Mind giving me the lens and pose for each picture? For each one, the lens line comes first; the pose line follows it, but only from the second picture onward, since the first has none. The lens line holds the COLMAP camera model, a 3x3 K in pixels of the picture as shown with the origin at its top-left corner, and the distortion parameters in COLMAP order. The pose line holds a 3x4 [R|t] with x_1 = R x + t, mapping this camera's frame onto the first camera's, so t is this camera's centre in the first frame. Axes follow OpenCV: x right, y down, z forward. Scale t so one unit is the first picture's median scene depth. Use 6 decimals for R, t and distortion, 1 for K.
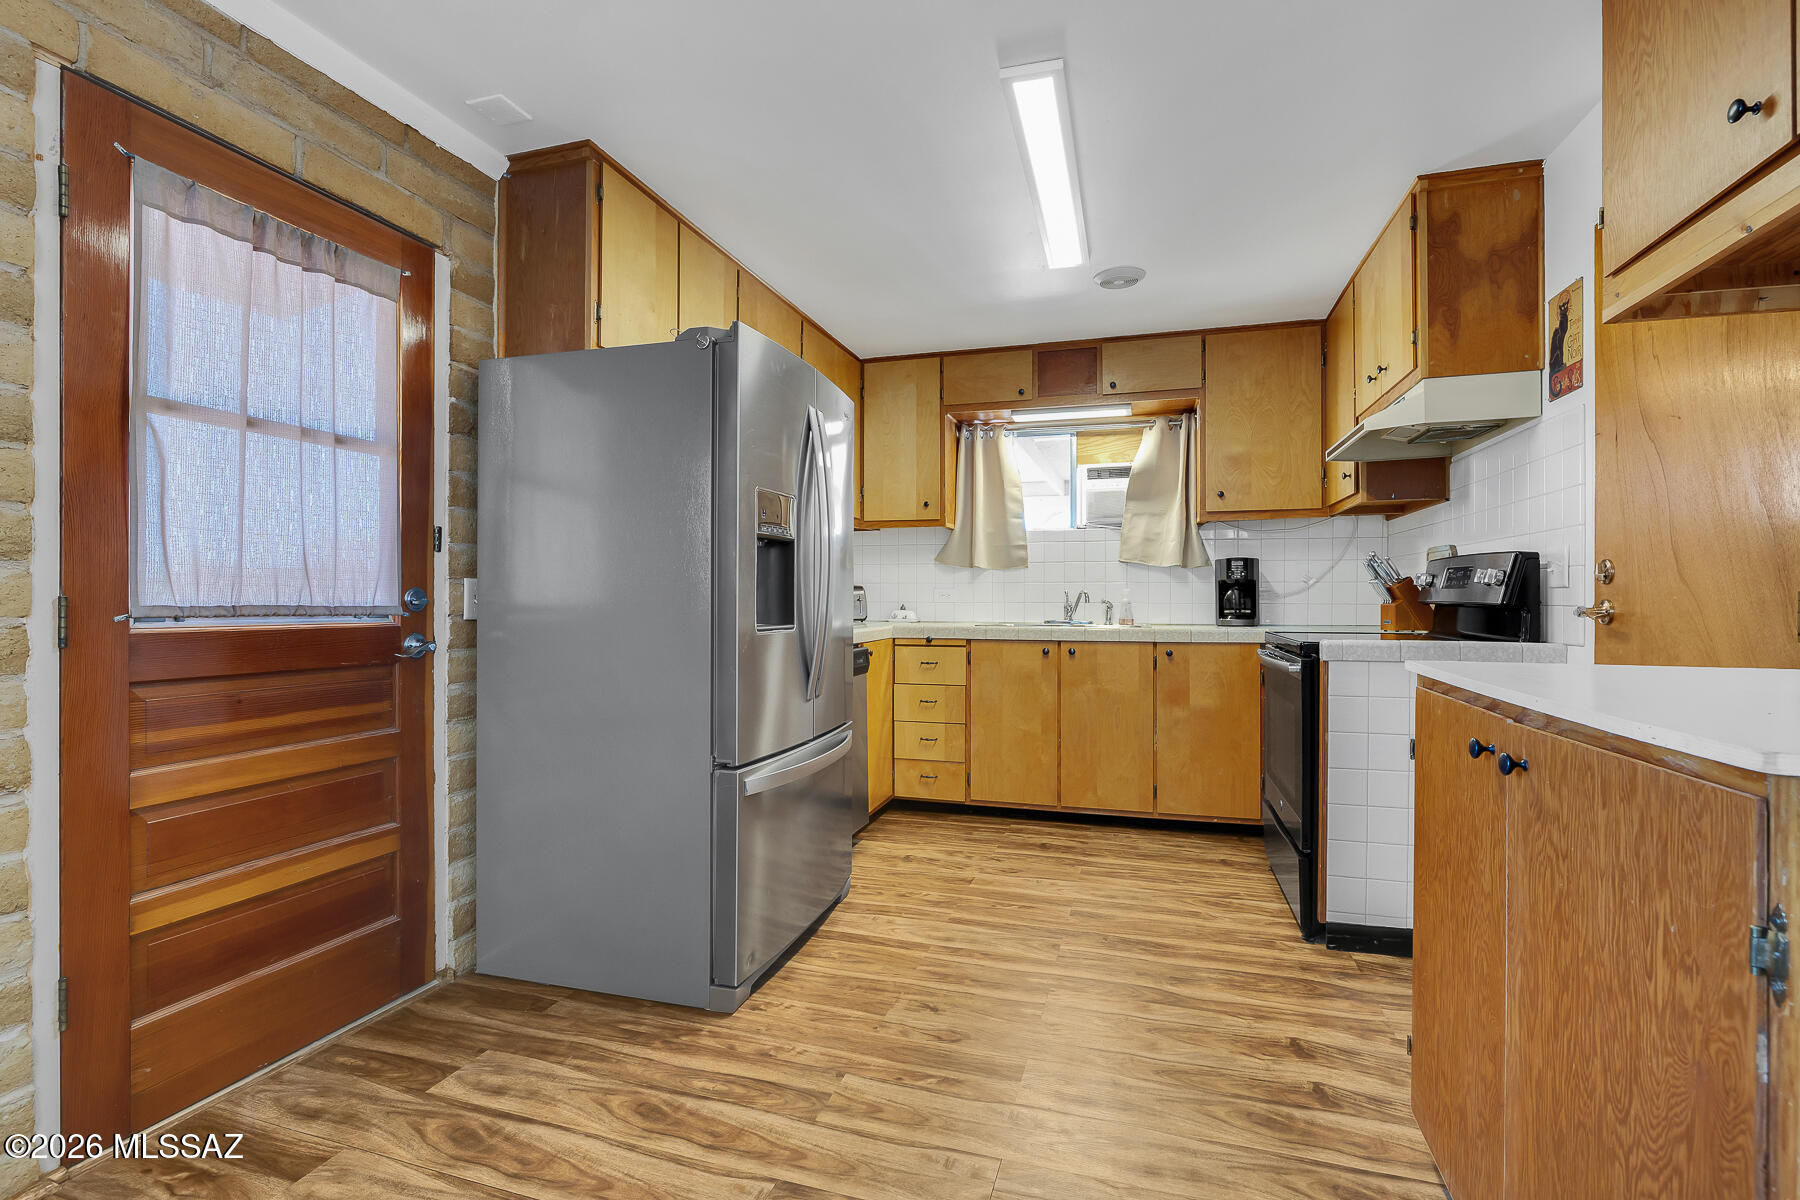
lens RADIAL K [[805.8, 0, 889.9], [0, 805.8, 592.0], [0, 0, 1]] dist [-0.006357, 0.002254]
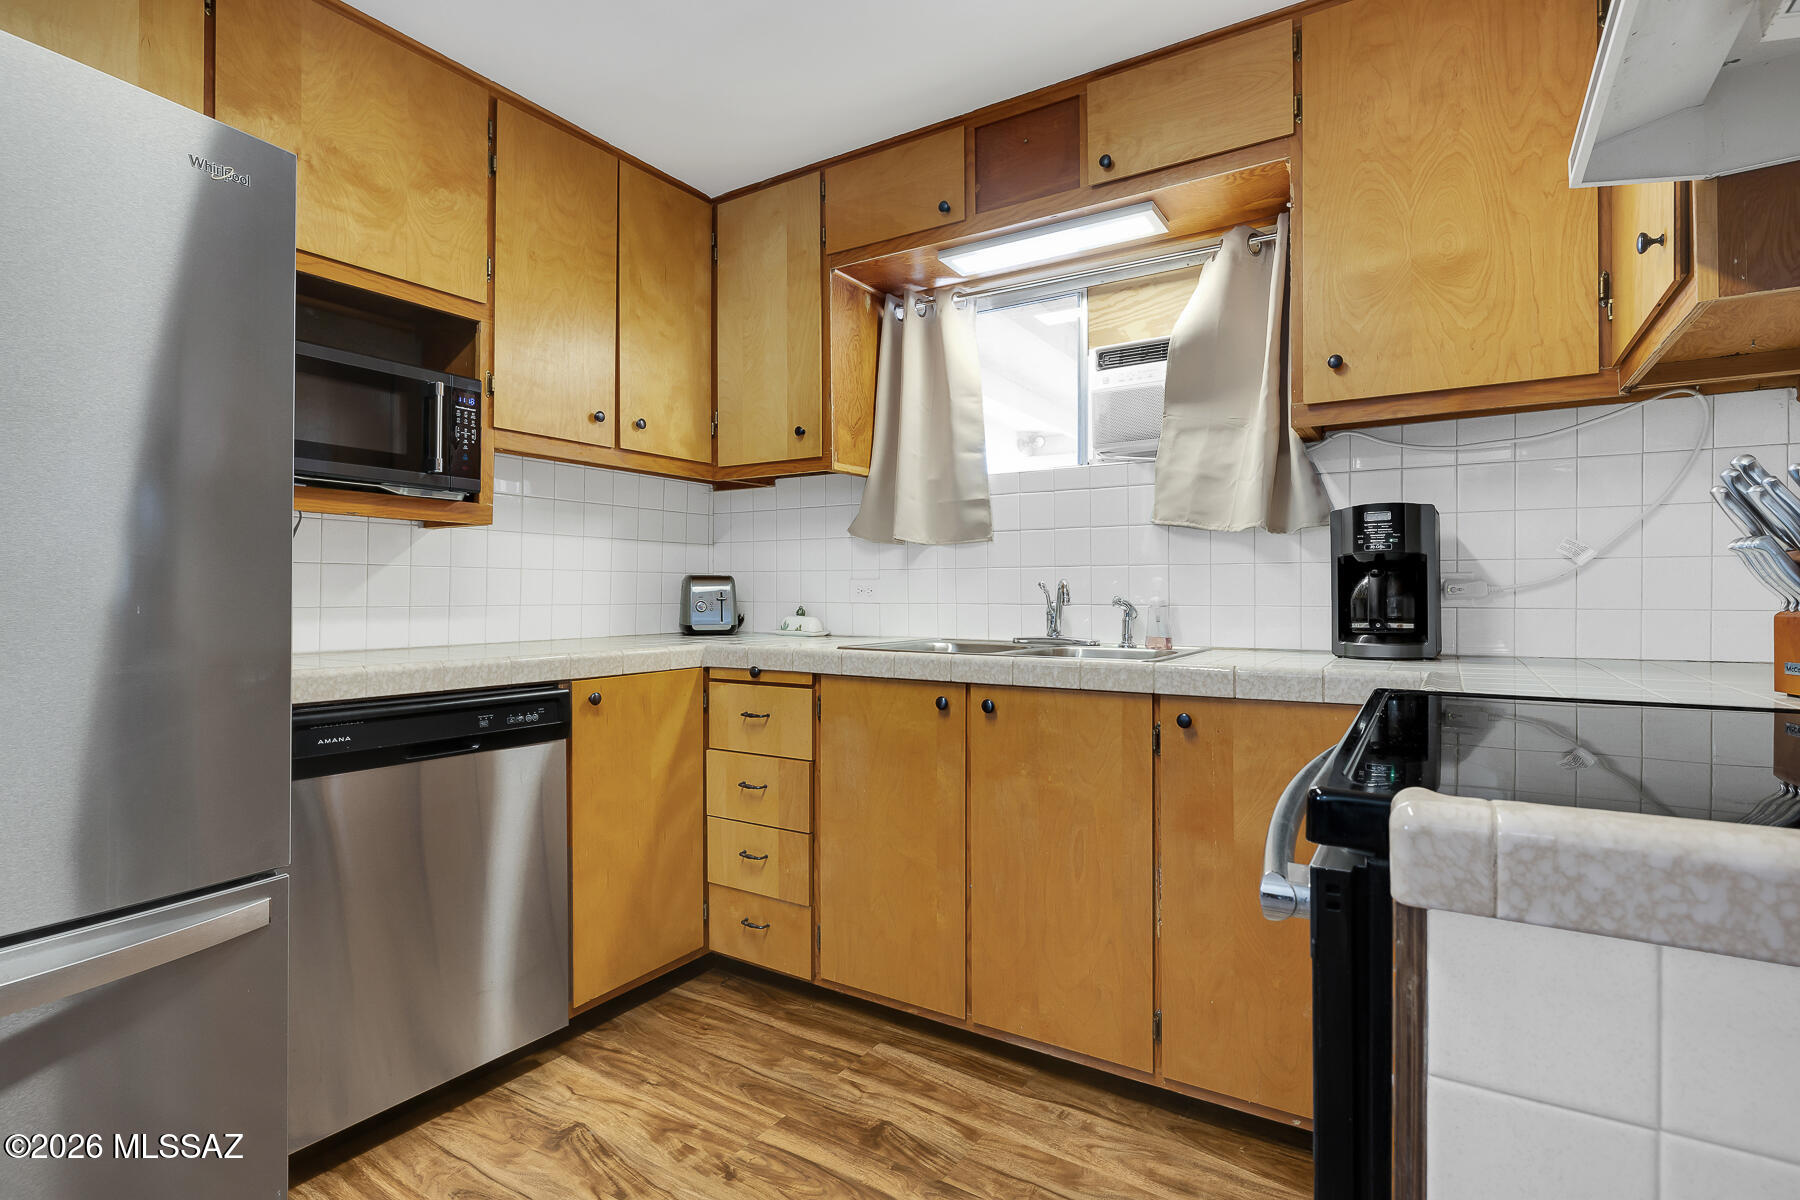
lens RADIAL K [[838.8, 0, 913.7], [0, 838.8, 588.4], [0, 0, 1]] dist [-0.001311, 0.000151]
pose [[0.965161, -0.002519, -0.261644, 0.312857], [0.002073, 0.999996, -0.001981, 0.004127], [0.261648, 0.001369, 0.965163, 0.501337]]
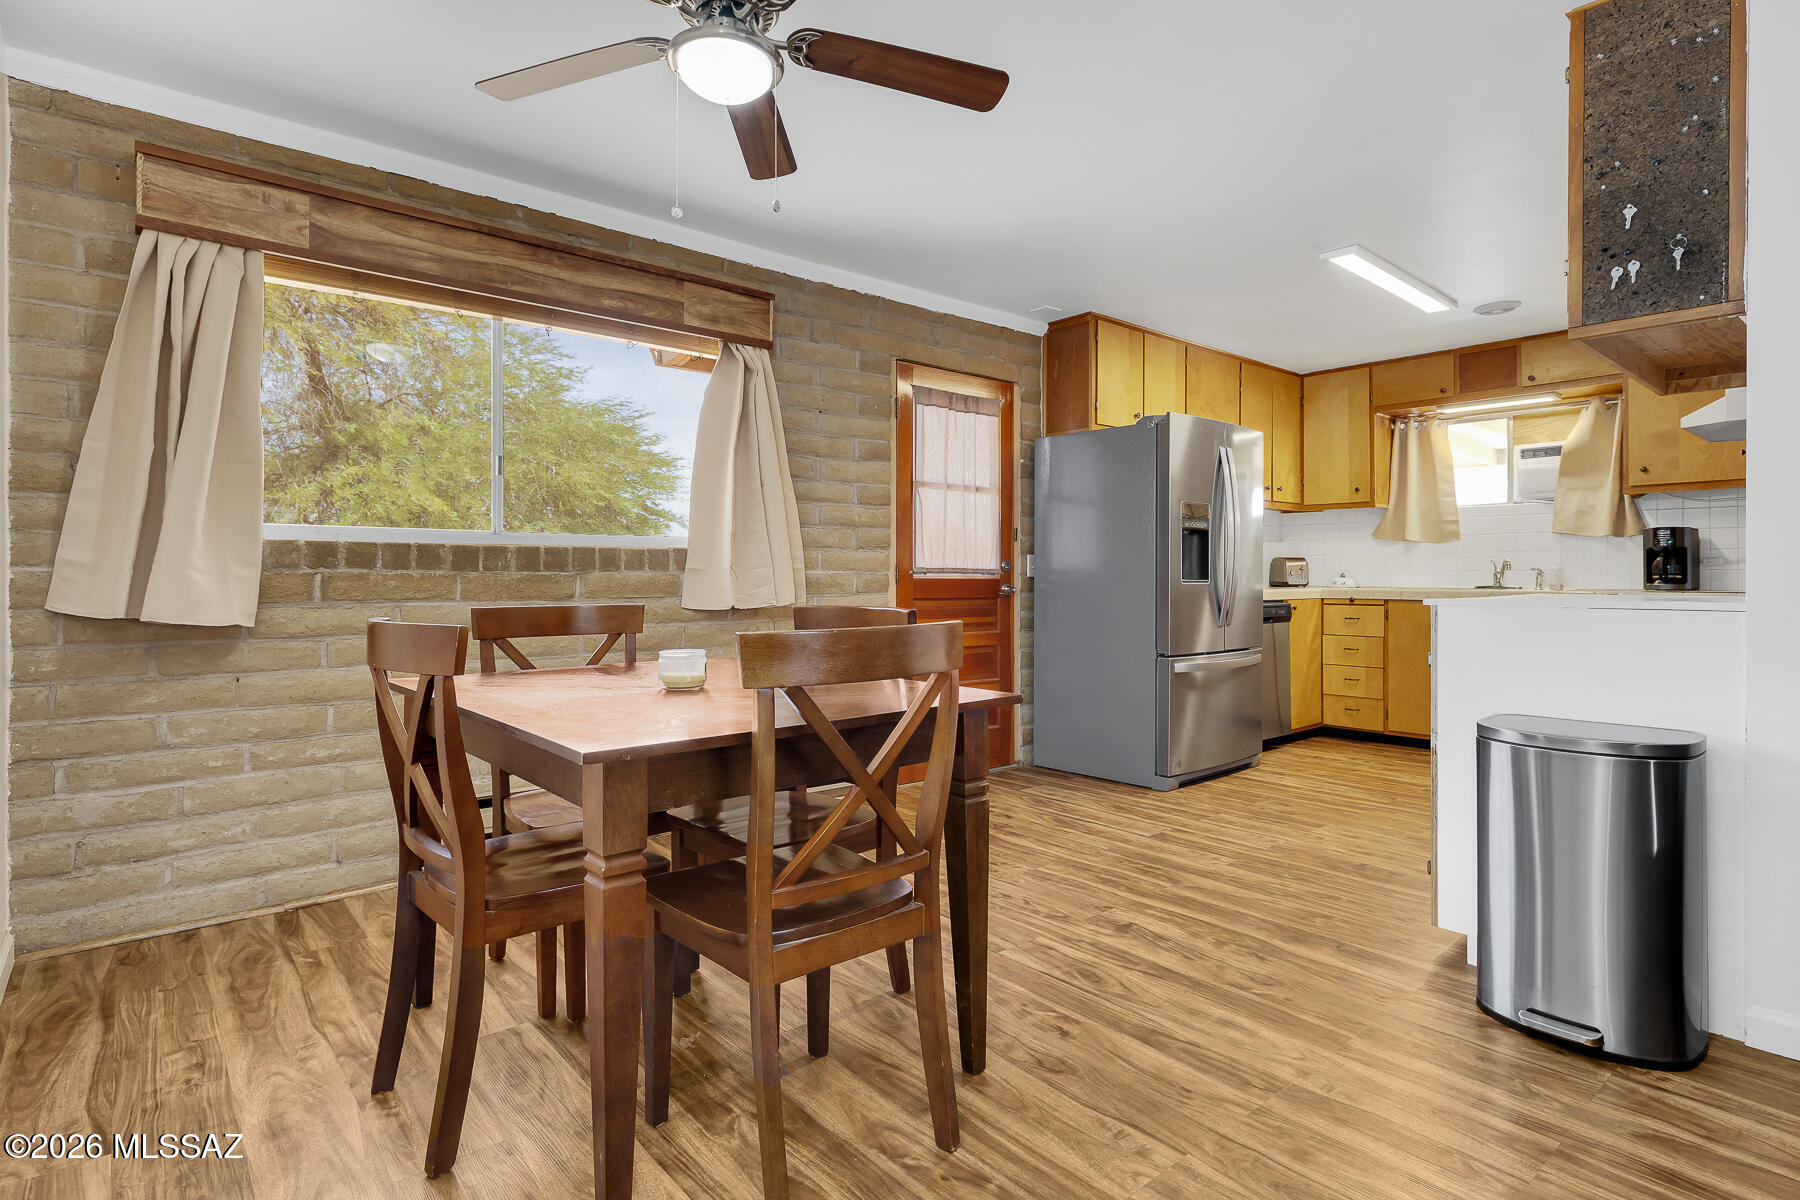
lens RADIAL K [[923.2, 0, 901.3], [0, 923.2, 576.0], [0, 0, 1]] dist [-0.003125, 0.000586]
pose [[0.847681, -0.001386, -0.530504, 0.224368], [0.004637, 0.999978, 0.004796, 0.012724], [0.530486, -0.006525, 0.847669, -0.607050]]
